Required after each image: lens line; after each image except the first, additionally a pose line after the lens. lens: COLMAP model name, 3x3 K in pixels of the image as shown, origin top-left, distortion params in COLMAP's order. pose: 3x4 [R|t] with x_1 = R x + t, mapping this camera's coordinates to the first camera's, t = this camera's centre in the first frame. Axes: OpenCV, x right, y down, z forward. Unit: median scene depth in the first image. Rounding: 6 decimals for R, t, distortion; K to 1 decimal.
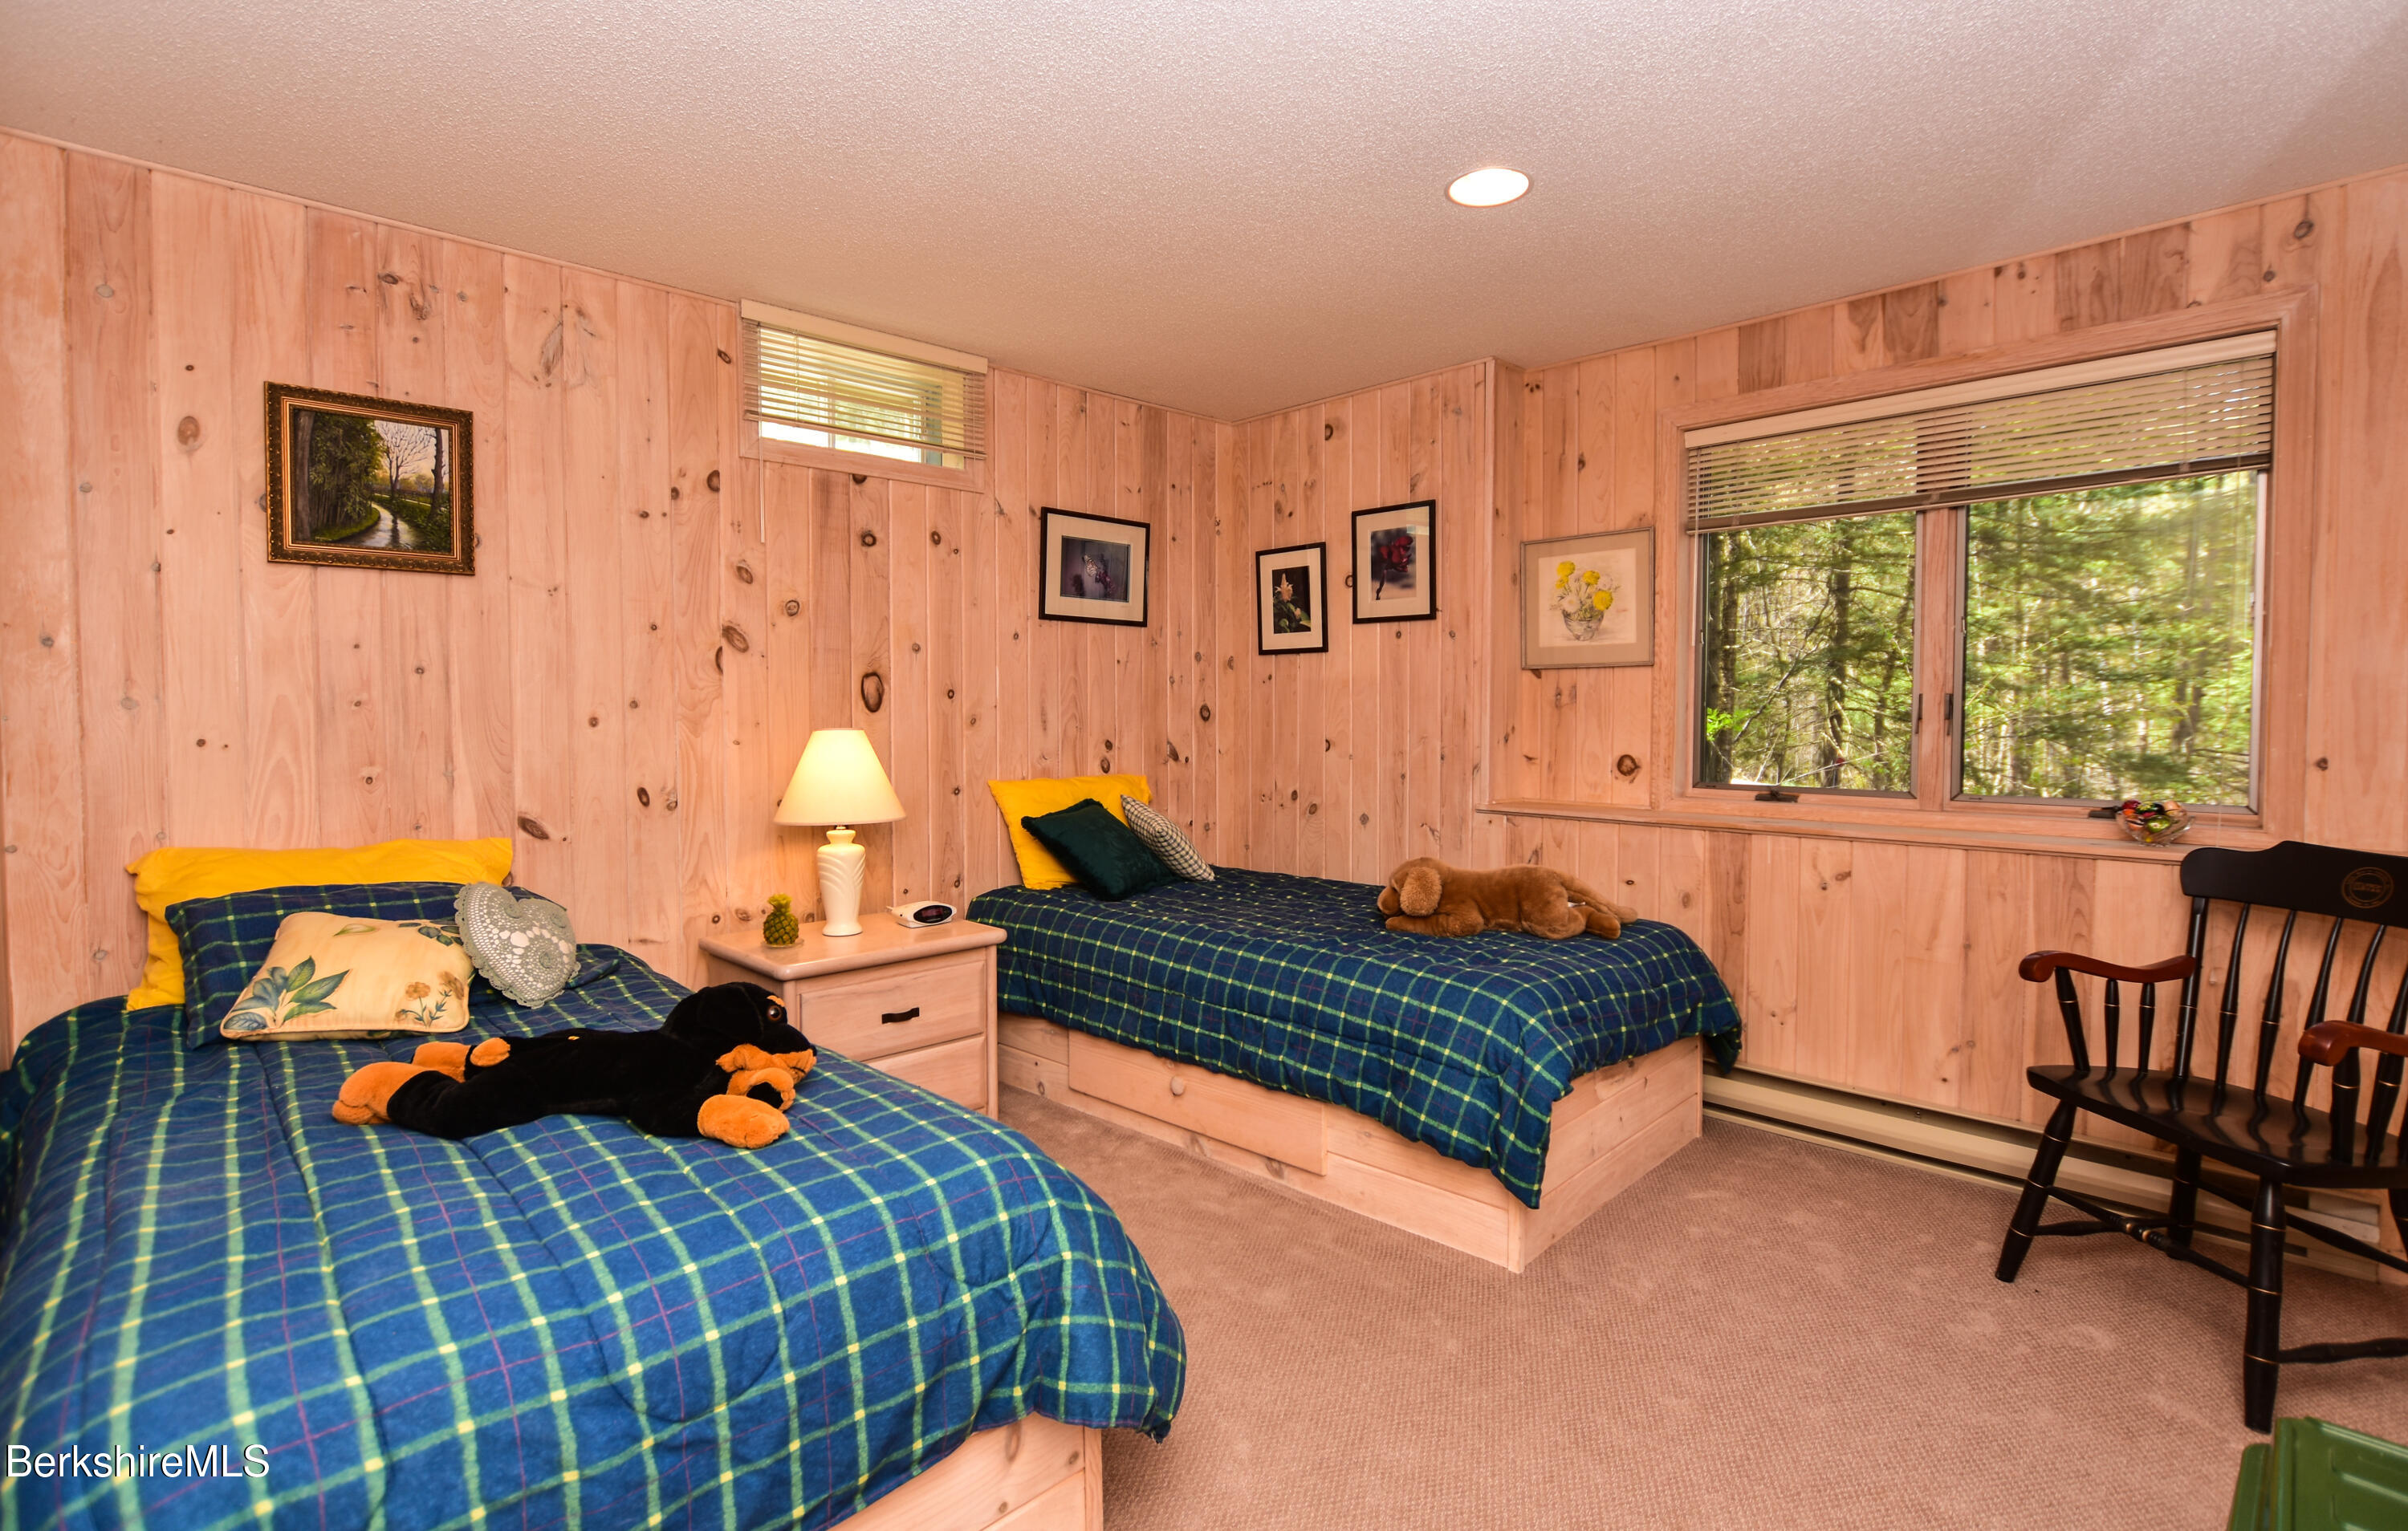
lens RADIAL K [[1122.2, 0, 1216.2], [0, 1122.2, 749.2], [0, 0, 1]] dist [-0.015249, 0.000412]
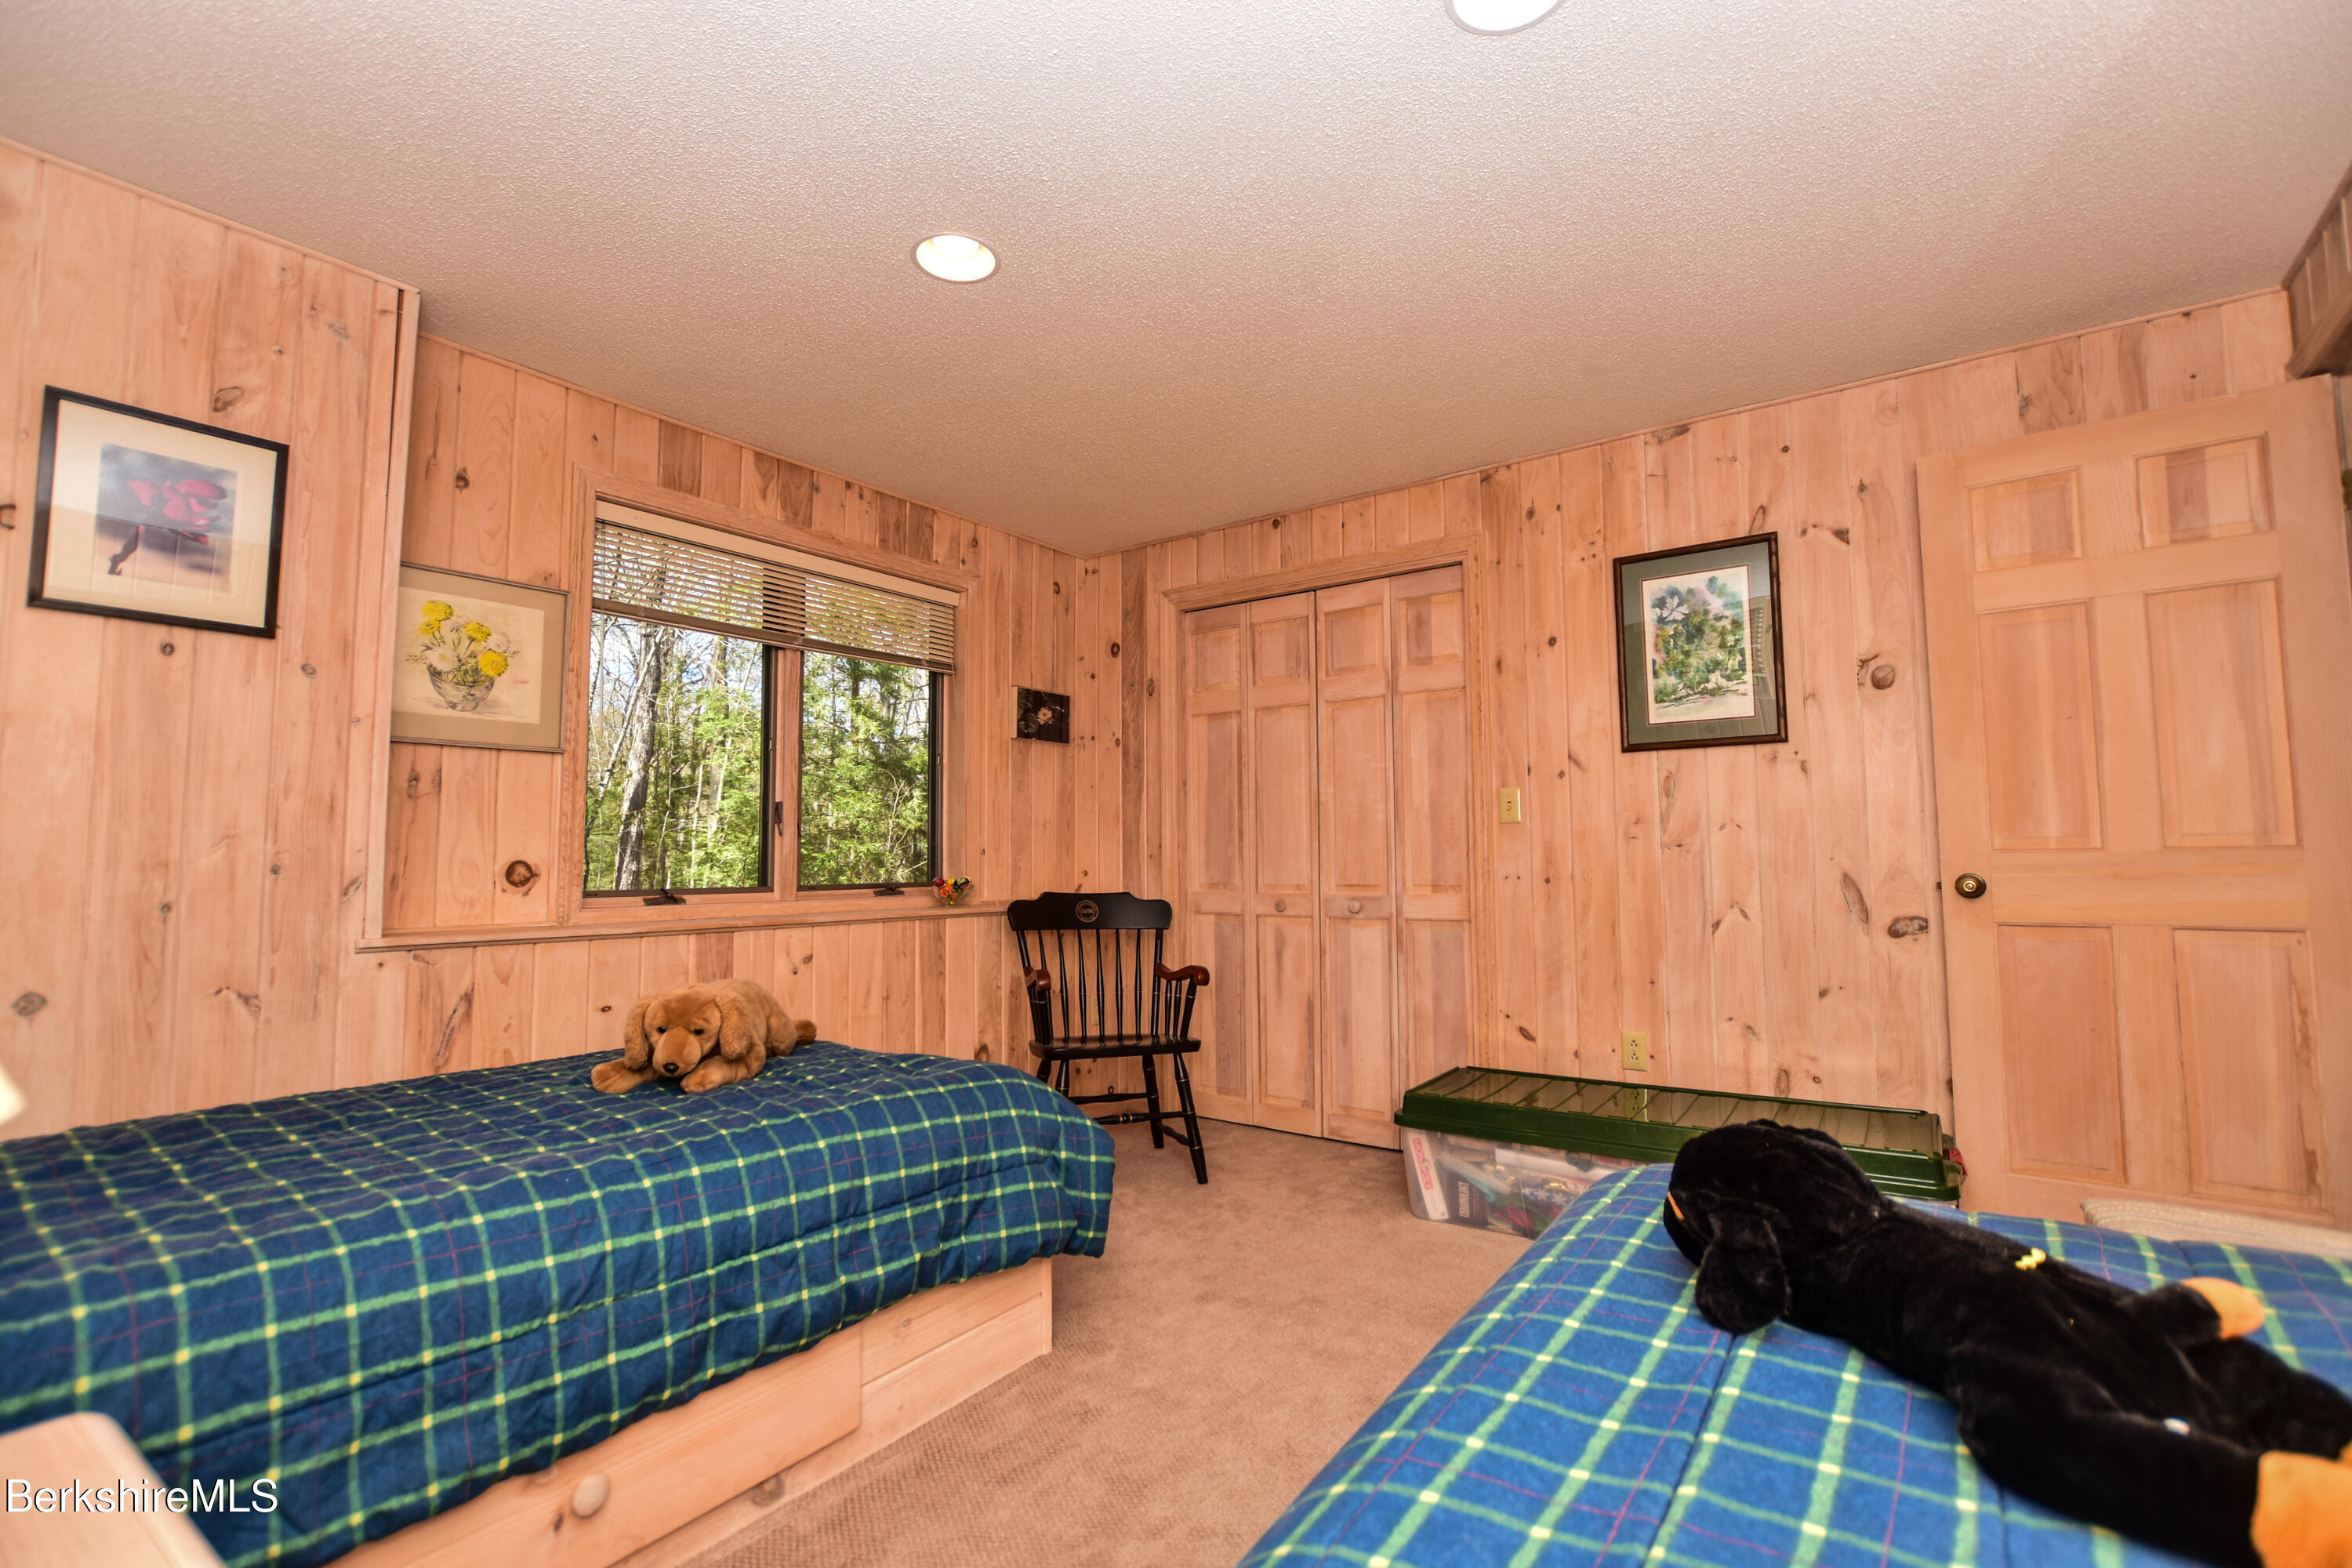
lens RADIAL K [[1037.9, 0, 1194.0], [0, 1037.9, 786.8], [0, 0, 1]] dist [-0.024098, 0.000948]
pose [[-0.161133, 0.072572, 0.984261, -0.446505], [0.046916, 0.996729, -0.065811, 0.023611], [-0.985817, 0.035574, -0.164011, 0.655042]]
